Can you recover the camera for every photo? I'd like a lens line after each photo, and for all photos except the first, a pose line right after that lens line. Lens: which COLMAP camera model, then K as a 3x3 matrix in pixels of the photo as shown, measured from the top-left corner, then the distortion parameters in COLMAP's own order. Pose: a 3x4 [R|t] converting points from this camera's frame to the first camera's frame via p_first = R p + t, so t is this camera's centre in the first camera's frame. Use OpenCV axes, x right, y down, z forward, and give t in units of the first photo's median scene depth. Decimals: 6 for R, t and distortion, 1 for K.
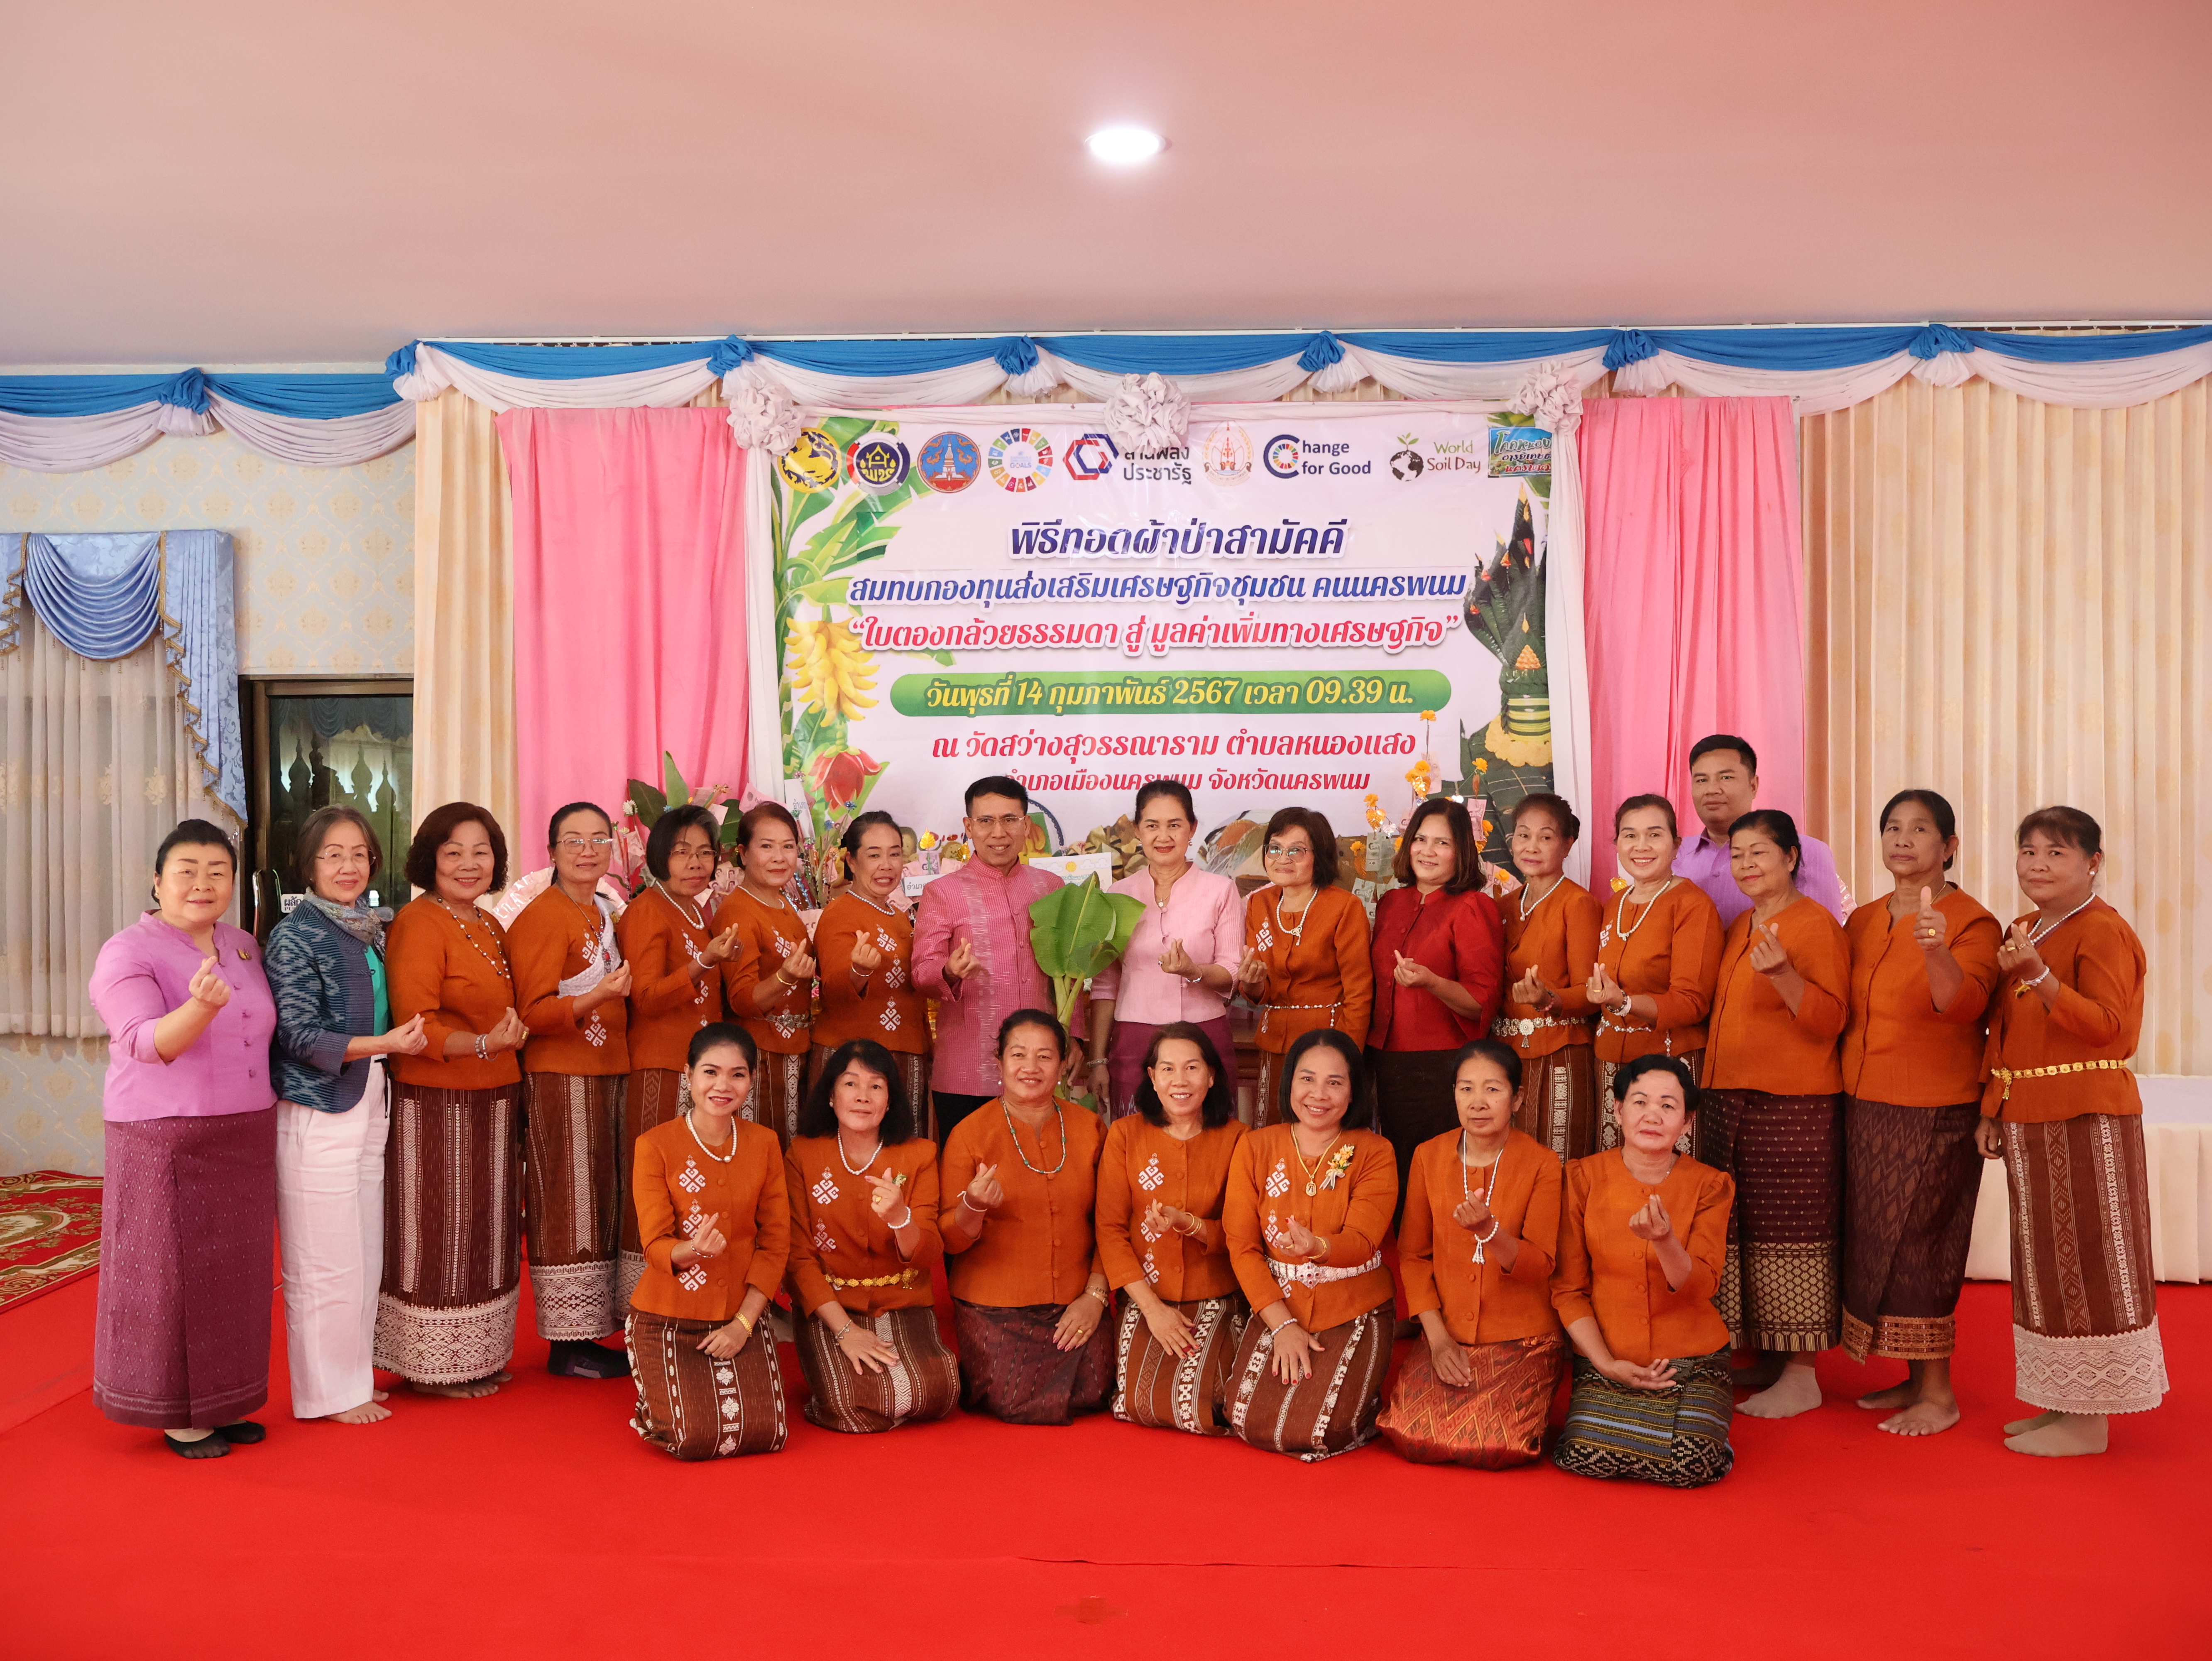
lens RADIAL K [[2121.0, 0, 1097.0], [0, 2121.0, 831.7], [0, 0, 1]] dist [-0.004179, 0.011104]
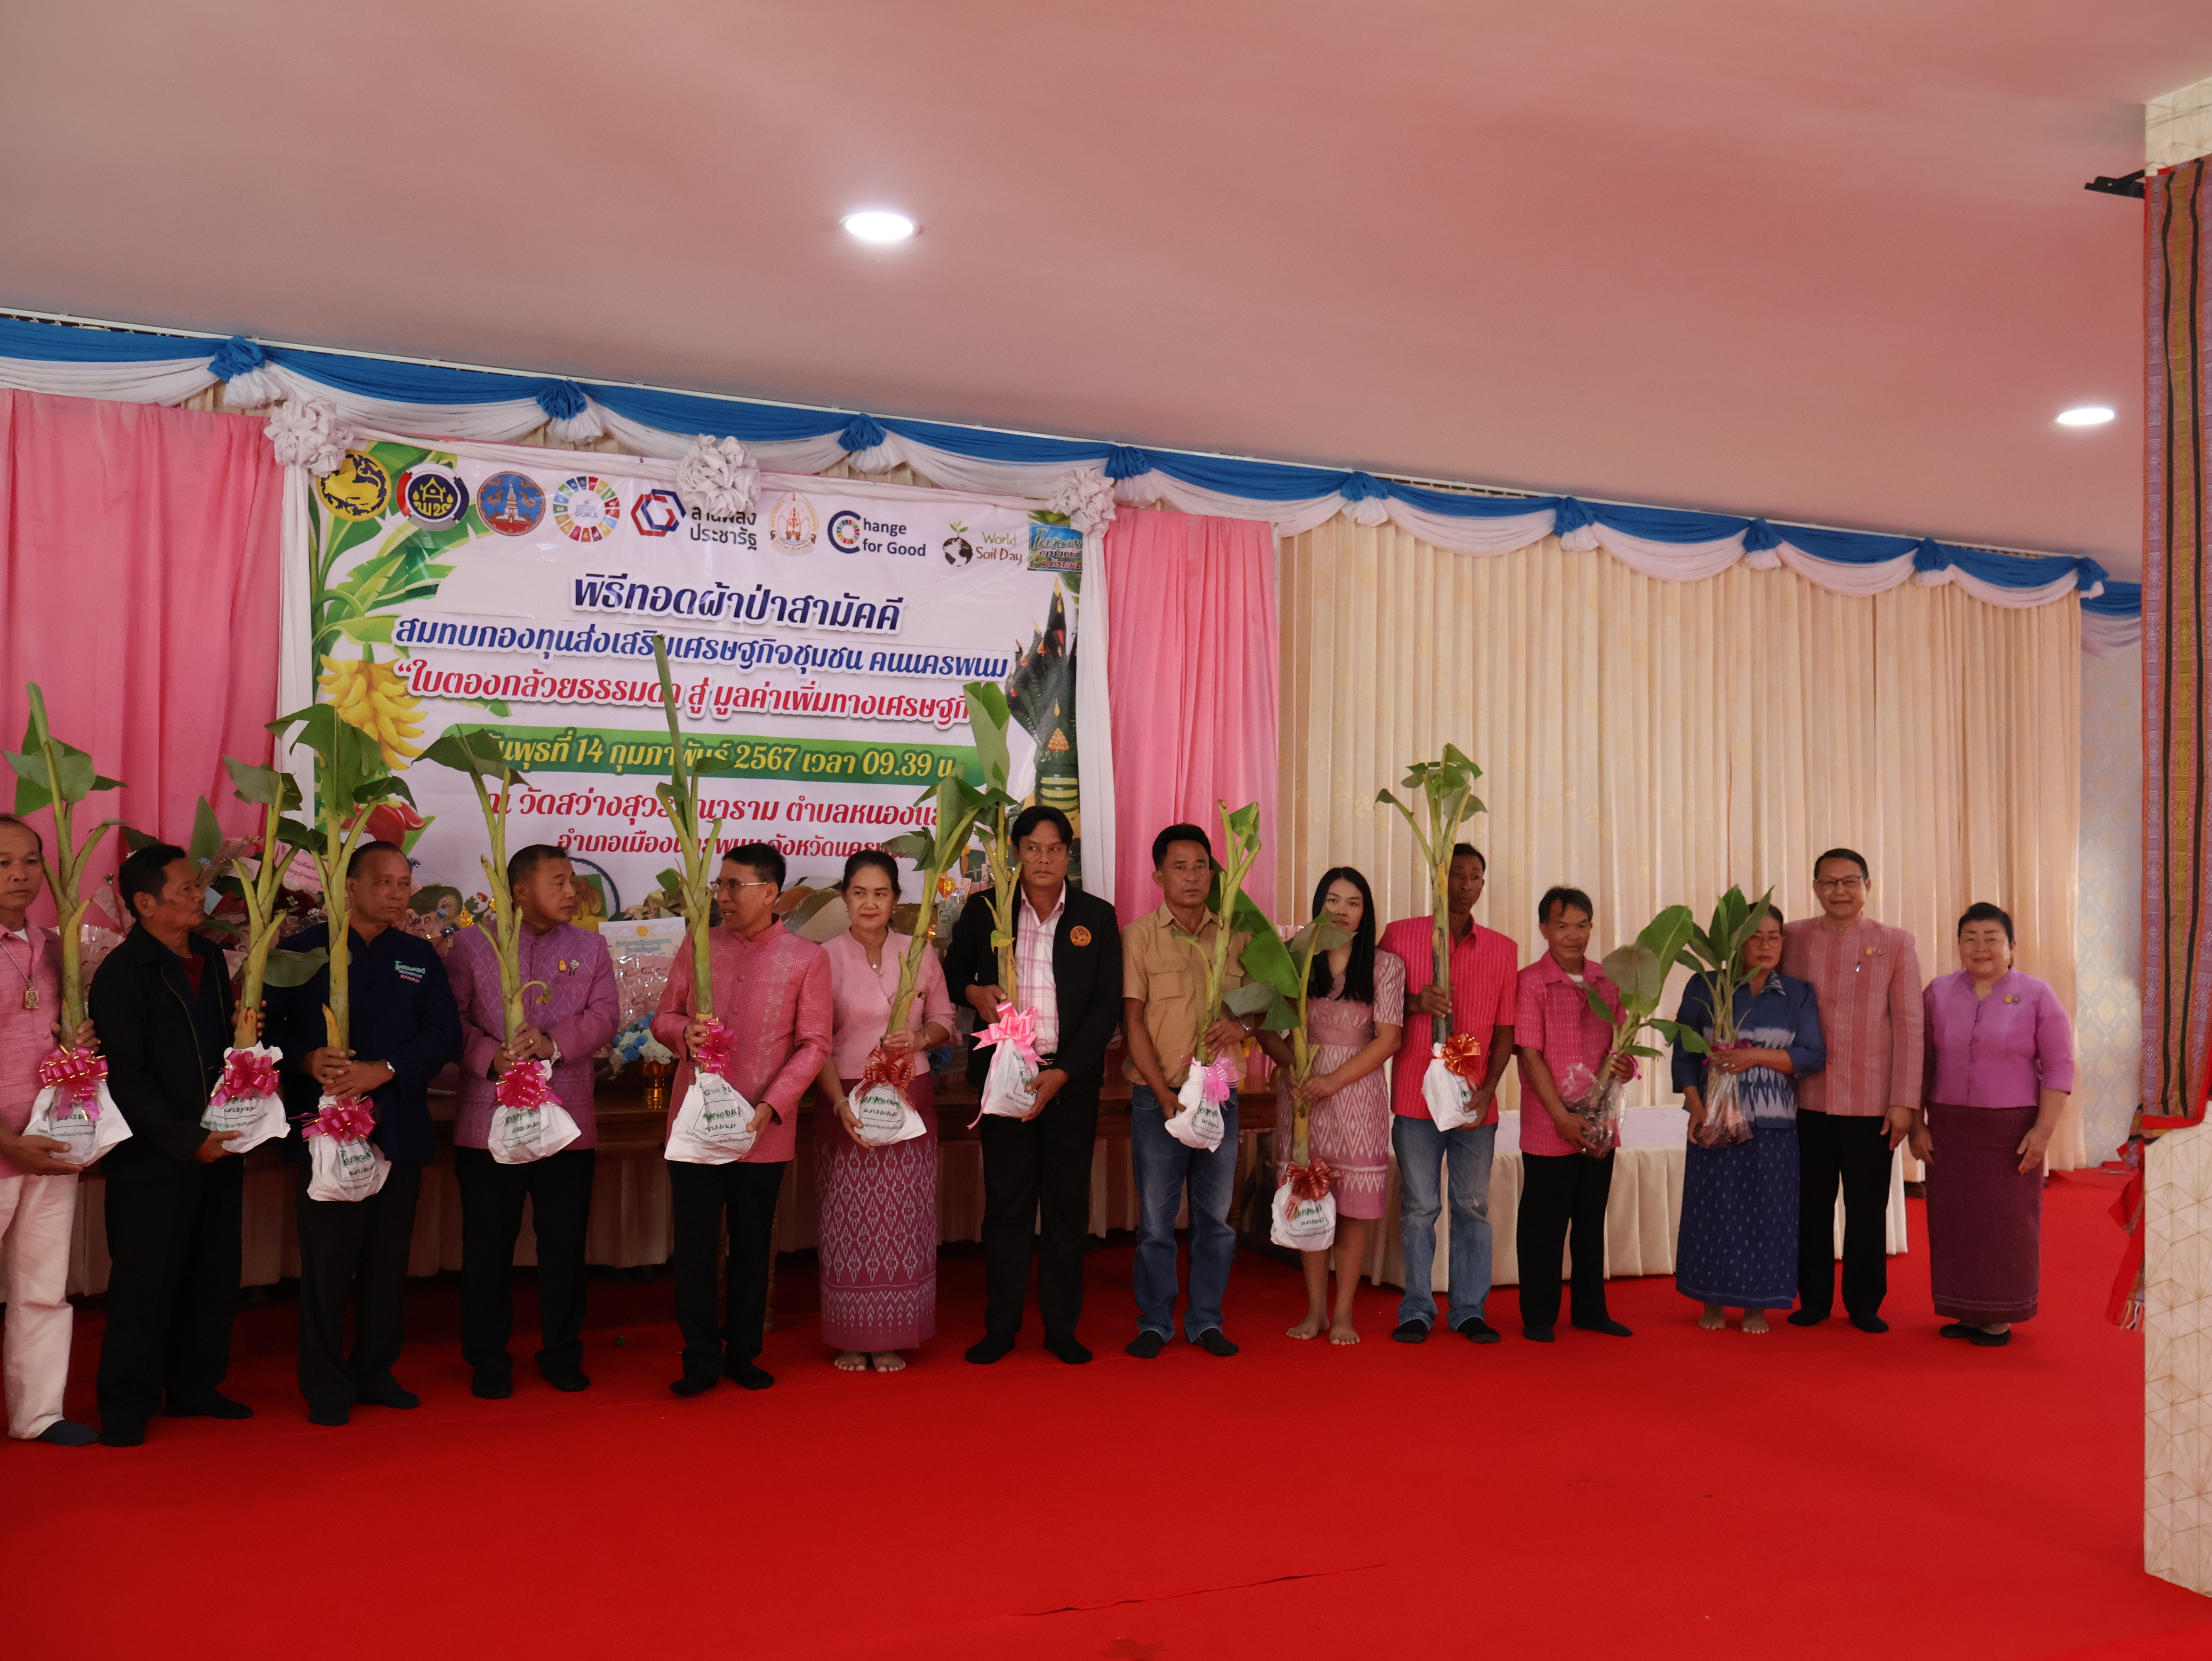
lens RADIAL K [[2127.9, 0, 1116.5], [0, 2127.9, 811.5], [0, 0, 1]] dist [0.004173, 0.000375]
pose [[0.882272, 0.034635, 0.469464, -0.273220], [-0.015442, 0.998882, -0.044673, 0.001896], [-0.470487, 0.032165, 0.881821, 0.036540]]
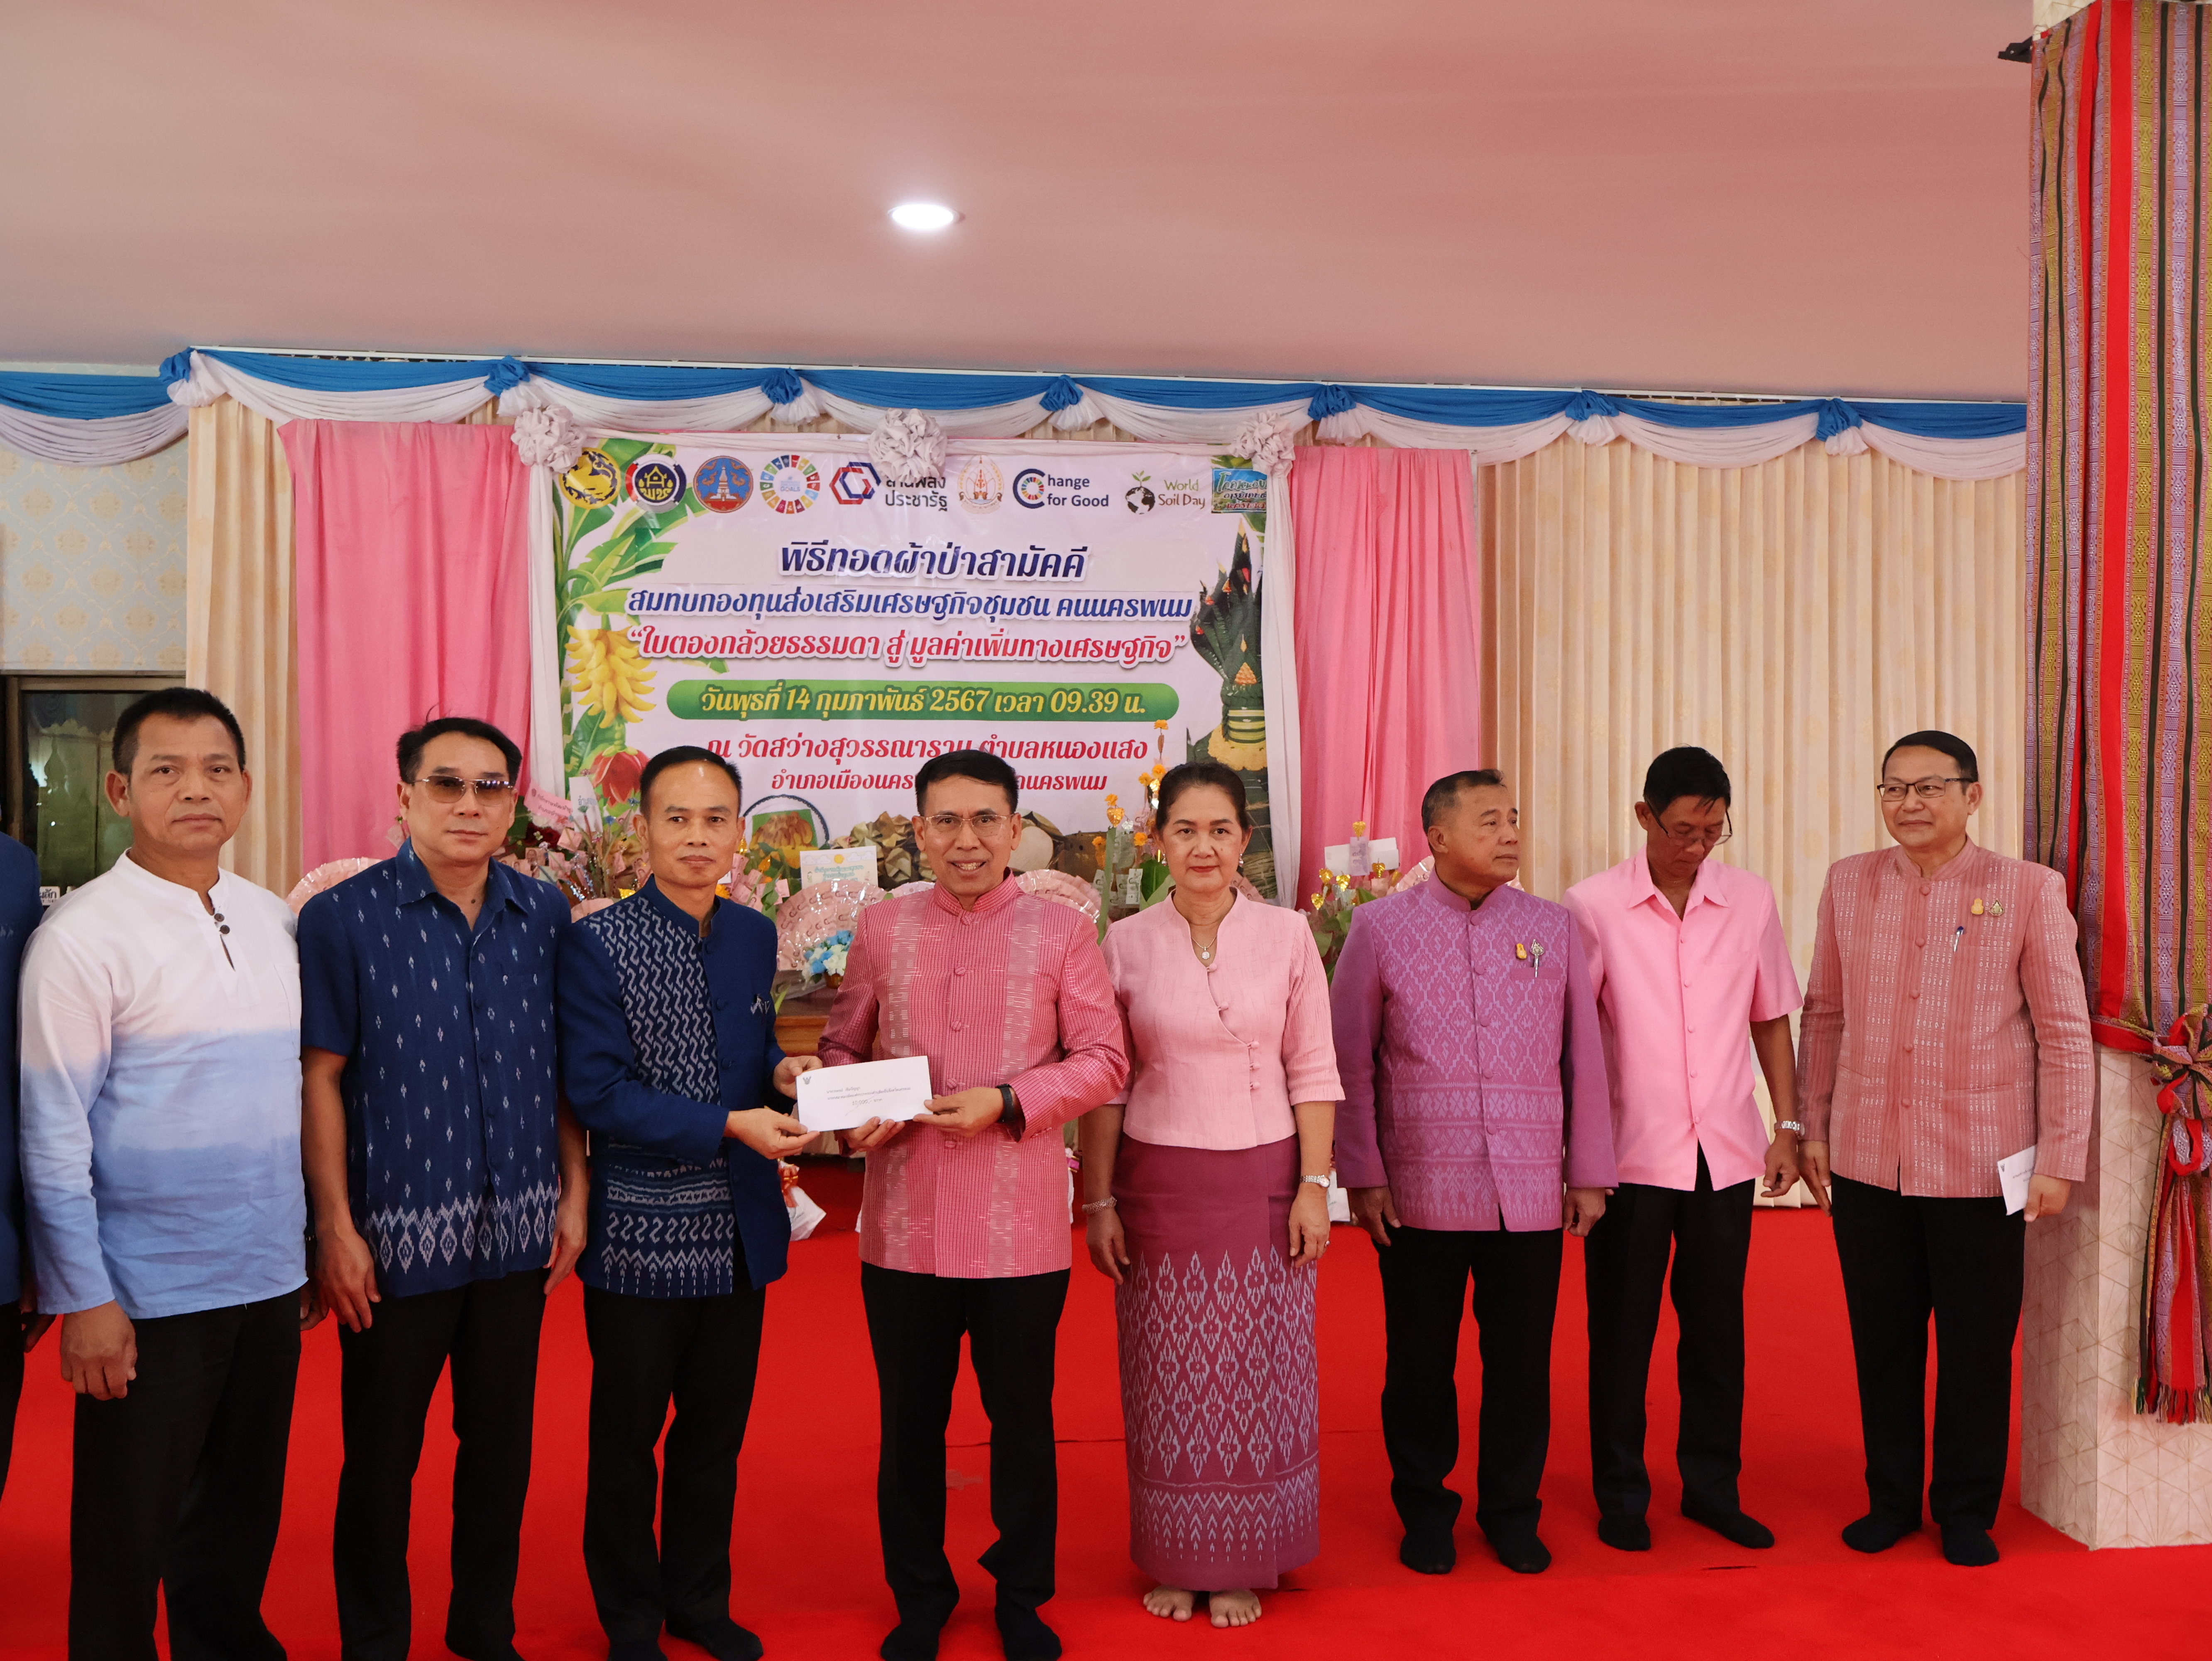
lens RADIAL K [[2124.3, 0, 1102.2], [0, 2124.3, 837.4], [0, 0, 1]] dist [-0.005485, 0.011642]
pose [[0.984861, 0.002470, 0.173326, -0.066646], [-0.002946, 0.999993, 0.002485, 0.002211], [-0.173318, -0.002958, 0.984861, -0.097804]]
